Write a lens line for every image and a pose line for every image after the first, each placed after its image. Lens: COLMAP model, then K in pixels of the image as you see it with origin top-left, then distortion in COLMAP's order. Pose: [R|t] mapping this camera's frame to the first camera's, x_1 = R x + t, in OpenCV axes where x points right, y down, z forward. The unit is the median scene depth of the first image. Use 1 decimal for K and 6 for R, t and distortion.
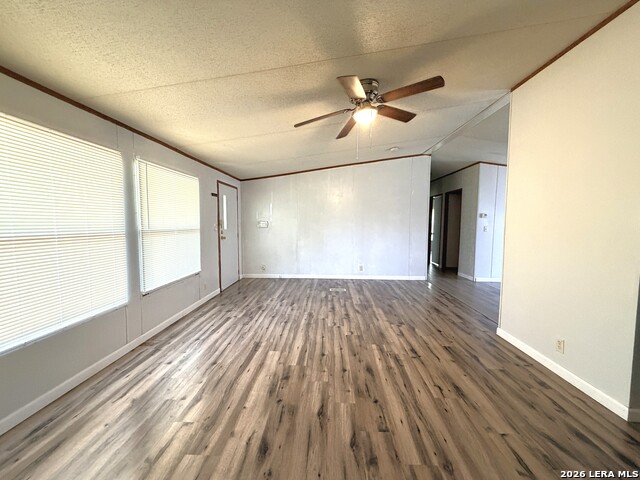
lens RADIAL K [[255.9, 0, 320.0], [0, 255.9, 240.0], [0, 0, 1]] dist [0.000526, 0.000139]
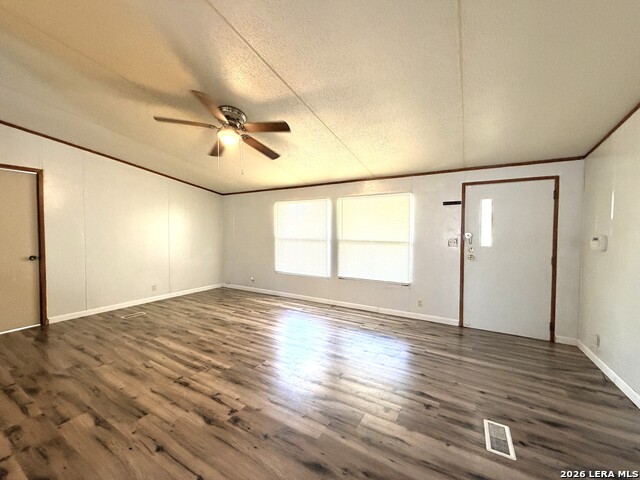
lens RADIAL K [[255.9, 0, 320.0], [0, 255.9, 240.0], [0, 0, 1]] dist [0.000526, 0.000139]
pose [[-0.471745, 0.016879, -0.881574, 0.930705], [-0.072801, 0.995657, 0.058020, -0.132715], [0.878725, 0.091551, -0.468467, 1.816711]]
